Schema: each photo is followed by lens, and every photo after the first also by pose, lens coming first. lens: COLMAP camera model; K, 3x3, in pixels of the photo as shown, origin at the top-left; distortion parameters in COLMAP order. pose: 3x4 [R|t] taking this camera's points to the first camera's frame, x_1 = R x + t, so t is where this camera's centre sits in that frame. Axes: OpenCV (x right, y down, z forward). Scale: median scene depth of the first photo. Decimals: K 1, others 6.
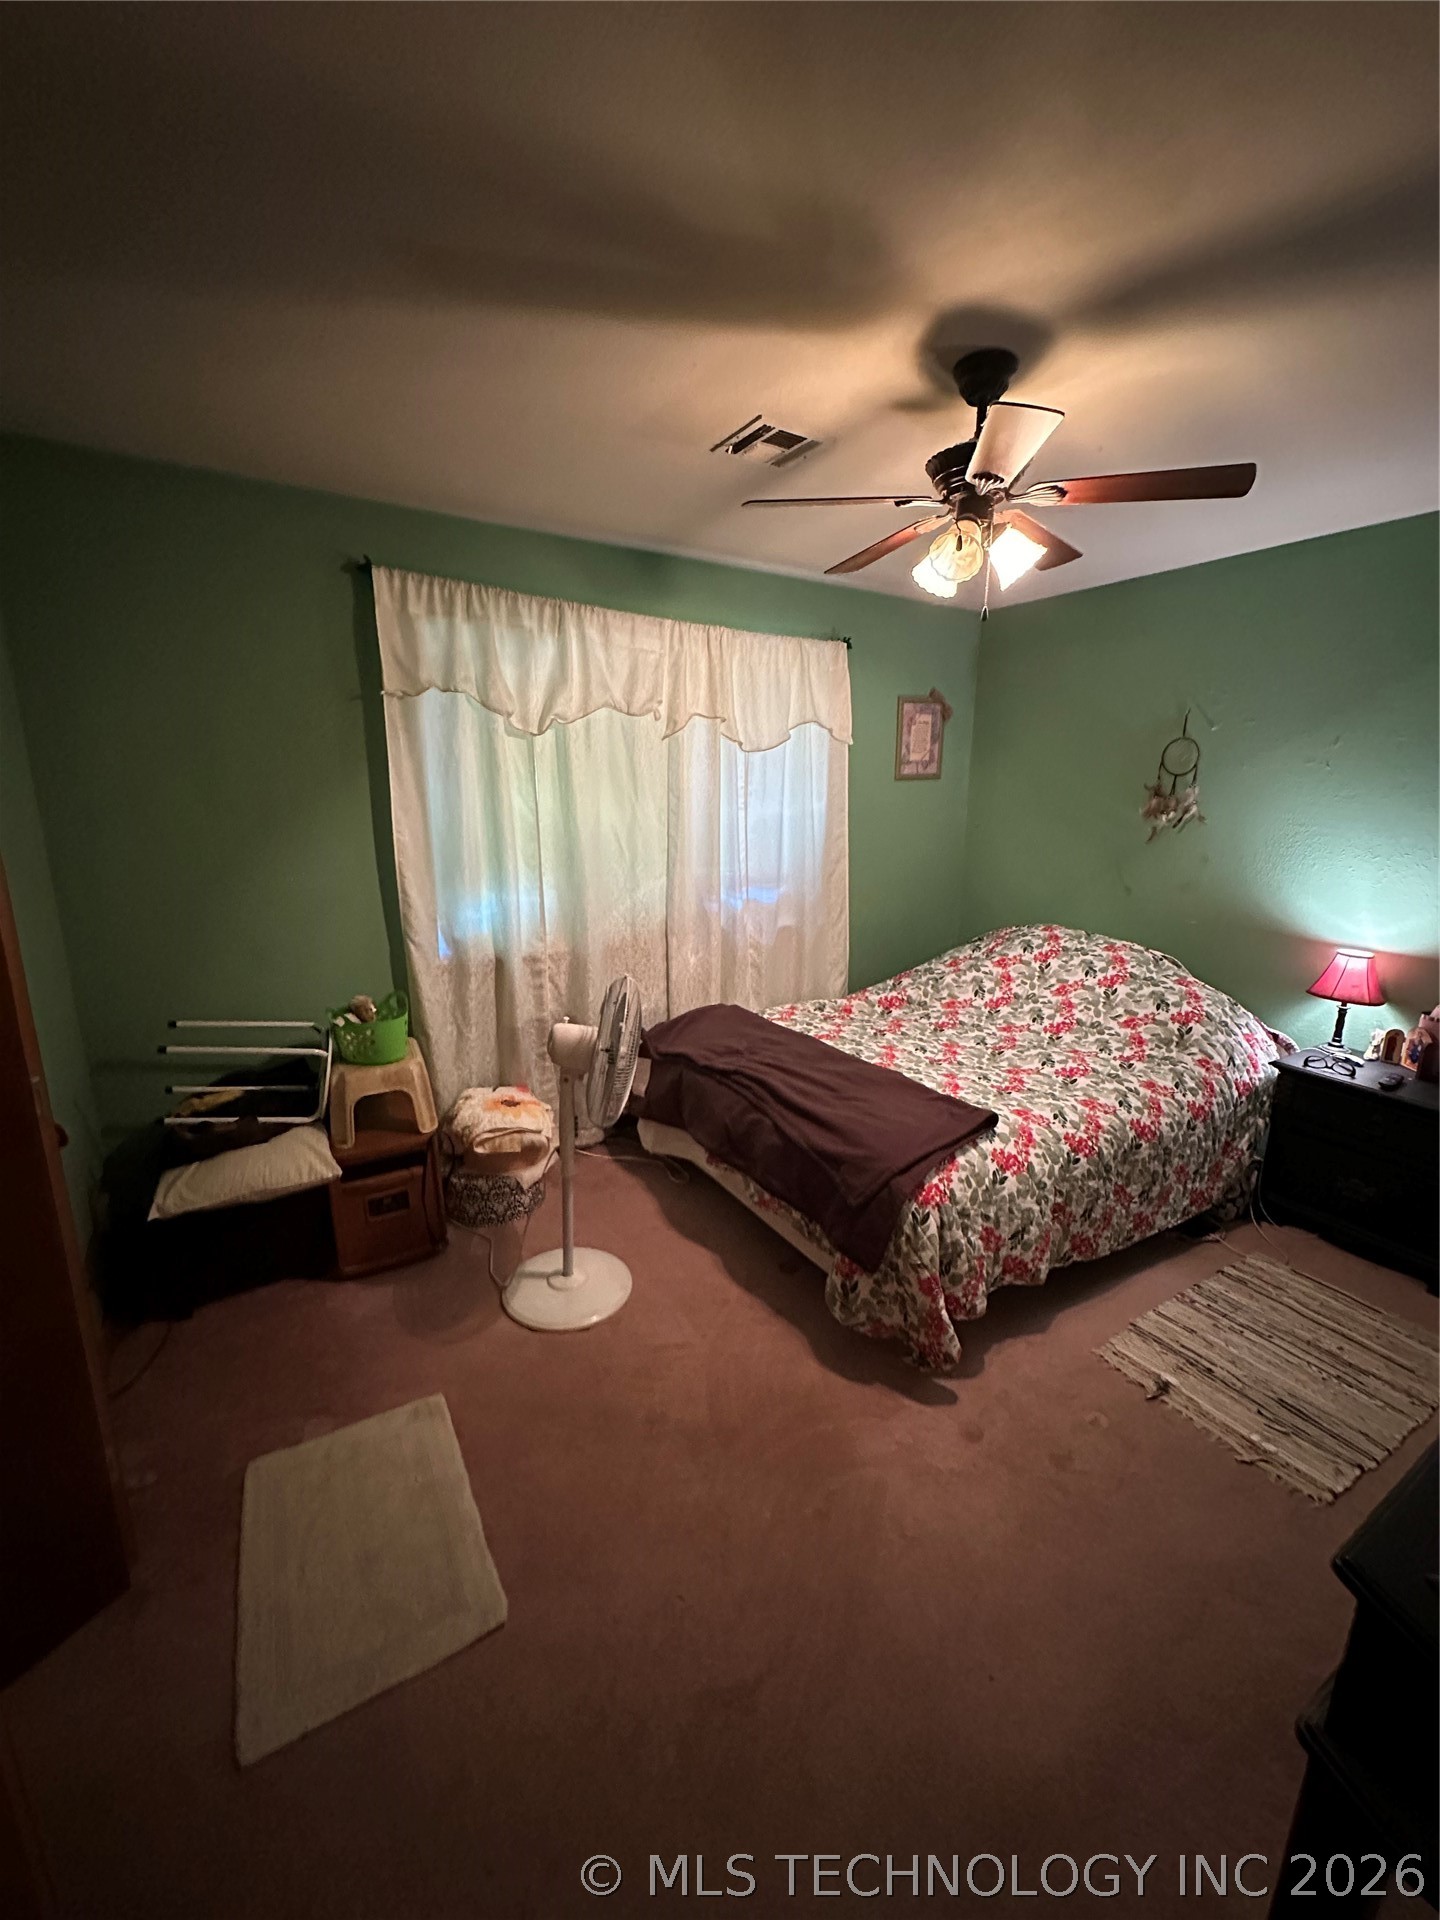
lens RADIAL K [[763.7, 0, 724.9], [0, 763.7, 956.9], [0, 0, 1]] dist [-0.002767, 0.001146]
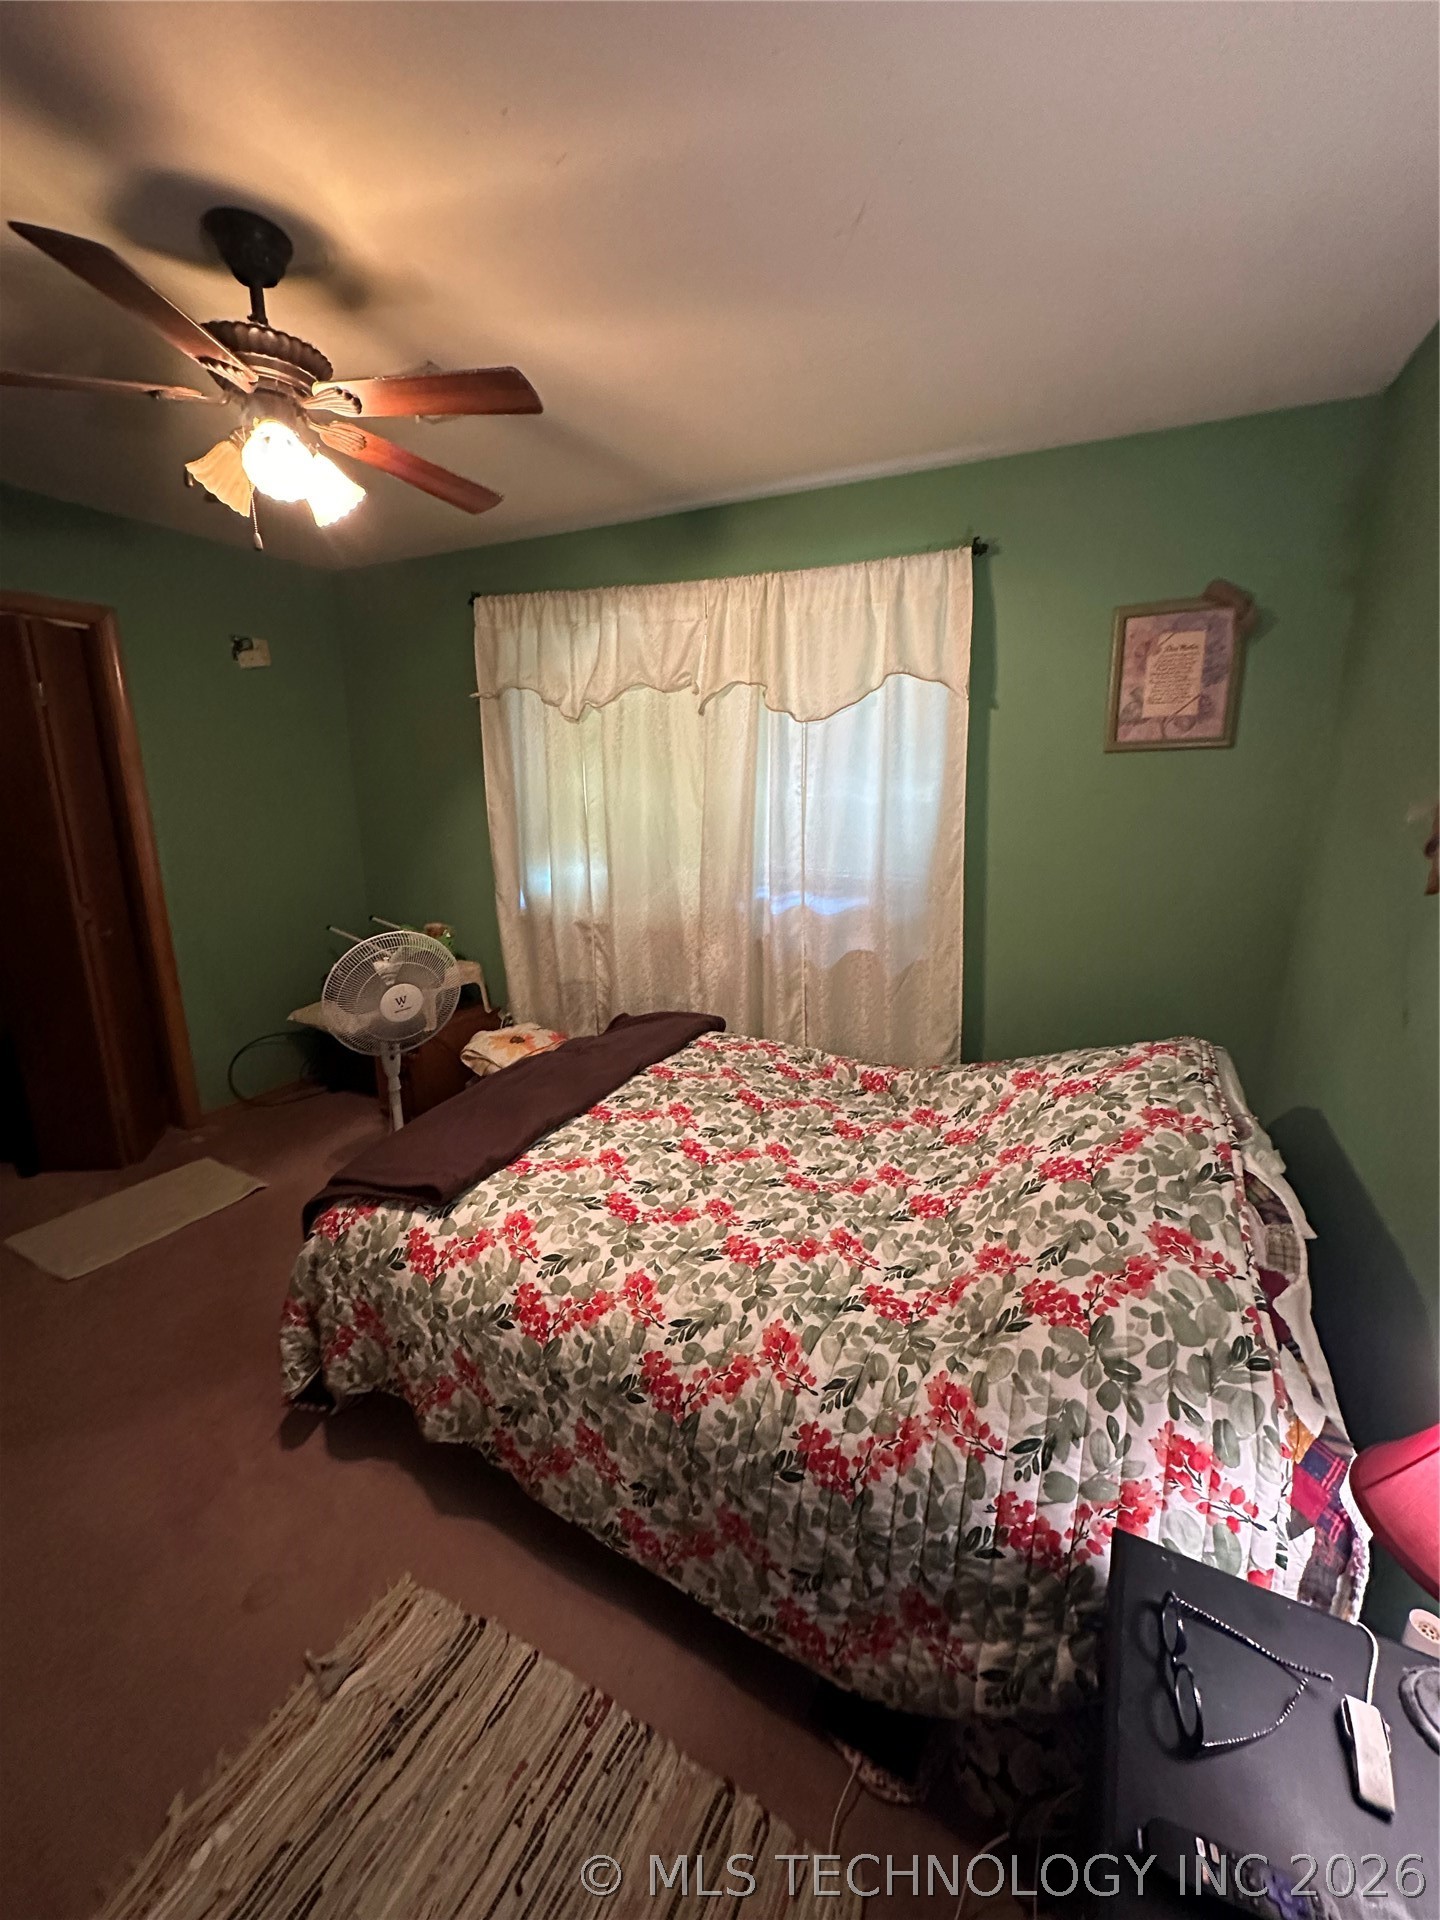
lens RADIAL K [[763.7, 0, 720.3], [0, 763.7, 956.8], [0, 0, 1]] dist [-0.002767, 0.001146]
pose [[0.516068, 0.189912, -0.835229, 0.808447], [-0.185686, 0.976727, 0.107354, -0.112603], [0.836178, 0.099689, 0.539322, 0.597309]]
